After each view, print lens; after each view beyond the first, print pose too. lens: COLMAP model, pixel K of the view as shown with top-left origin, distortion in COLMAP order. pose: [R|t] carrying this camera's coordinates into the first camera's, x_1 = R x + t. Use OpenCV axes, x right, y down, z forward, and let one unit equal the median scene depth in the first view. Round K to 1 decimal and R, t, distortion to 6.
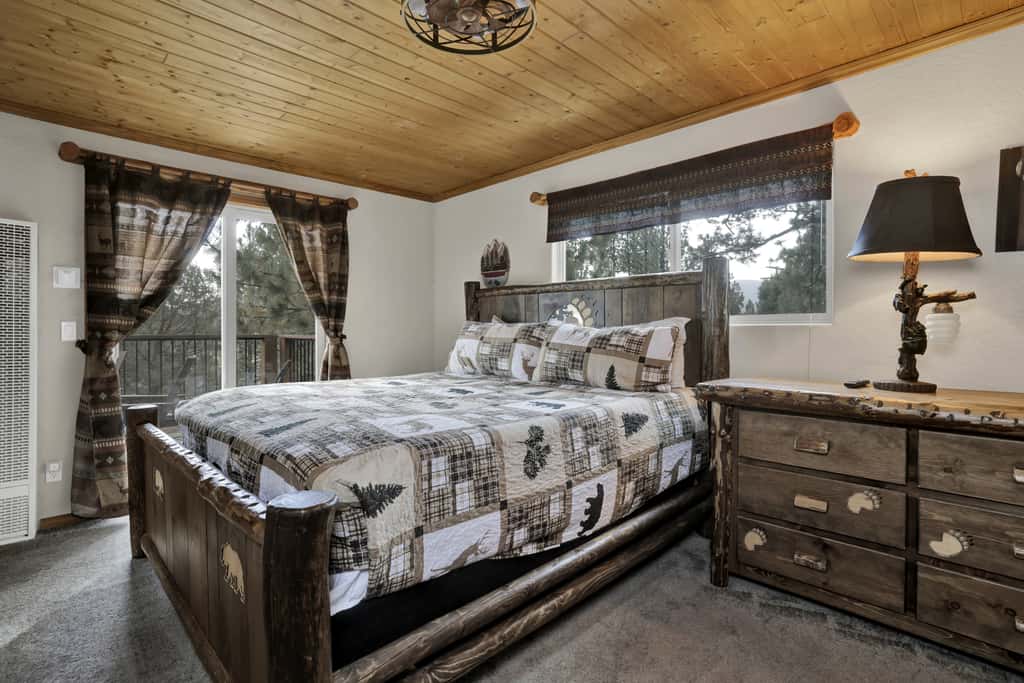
lens RADIAL K [[504.0, 0, 507.2], [0, 504.0, 335.5], [0, 0, 1]] dist [-0.050111, 0.024046]
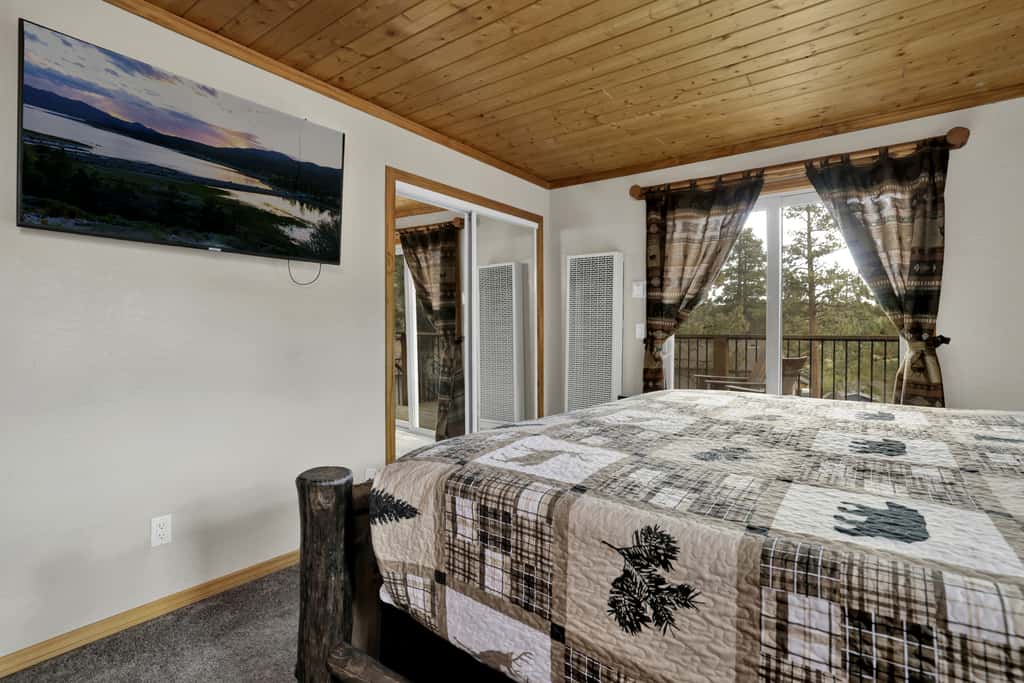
lens RADIAL K [[476.3, 0, 512.7], [0, 476.3, 328.7], [0, 0, 1]] dist [-0.022024, 0.000559]
pose [[0.152504, -0.001279, -0.988302, 0.426040], [-0.011161, 0.999933, -0.003016, -0.009918], [0.988240, 0.011491, 0.152480, 0.697487]]
